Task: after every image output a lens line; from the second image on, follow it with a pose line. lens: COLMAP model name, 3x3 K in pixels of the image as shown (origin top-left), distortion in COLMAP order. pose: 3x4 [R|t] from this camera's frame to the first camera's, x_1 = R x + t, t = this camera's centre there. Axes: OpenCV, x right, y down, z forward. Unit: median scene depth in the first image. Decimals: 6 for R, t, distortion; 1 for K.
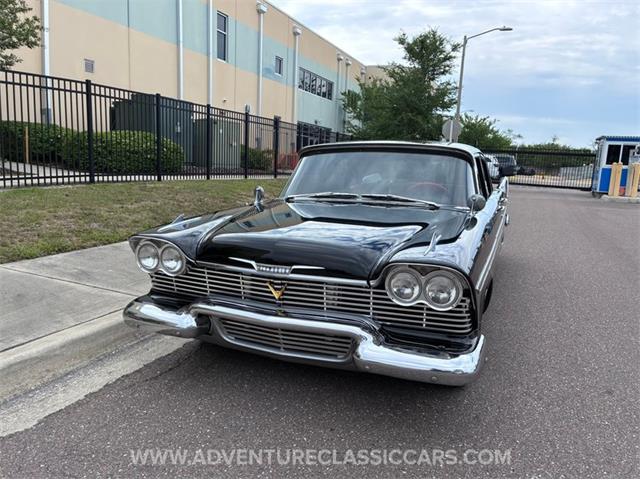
lens RADIAL K [[487.1, 0, 325.7], [0, 487.1, 243.2], [0, 0, 1]] dist [0.056634, -0.077649]
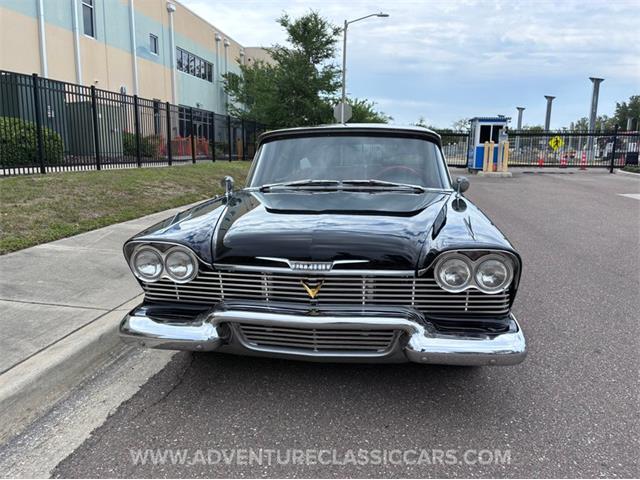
lens RADIAL K [[487.1, 0, 326.7], [0, 487.1, 239.2], [0, 0, 1]] dist [0.056634, -0.077649]
pose [[0.968530, -0.070437, 0.238724, -0.057912], [0.064479, 0.997384, 0.032684, -0.005253], [-0.240402, -0.016263, 0.970537, 0.017876]]
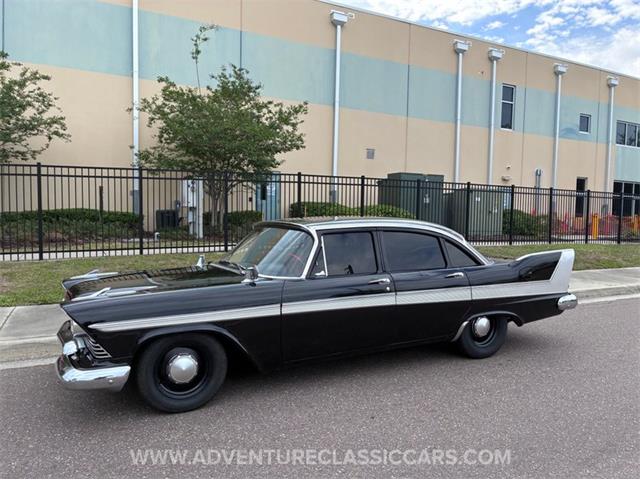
lens RADIAL K [[487.1, 0, 330.6], [0, 487.1, 250.4], [0, 0, 1]] dist [0.056634, -0.077649]
pose [[0.753452, 0.019238, -0.657222, 0.332344], [-0.094602, 0.992343, -0.079406, -0.016550], [0.650662, 0.122003, 0.749503, 0.060390]]
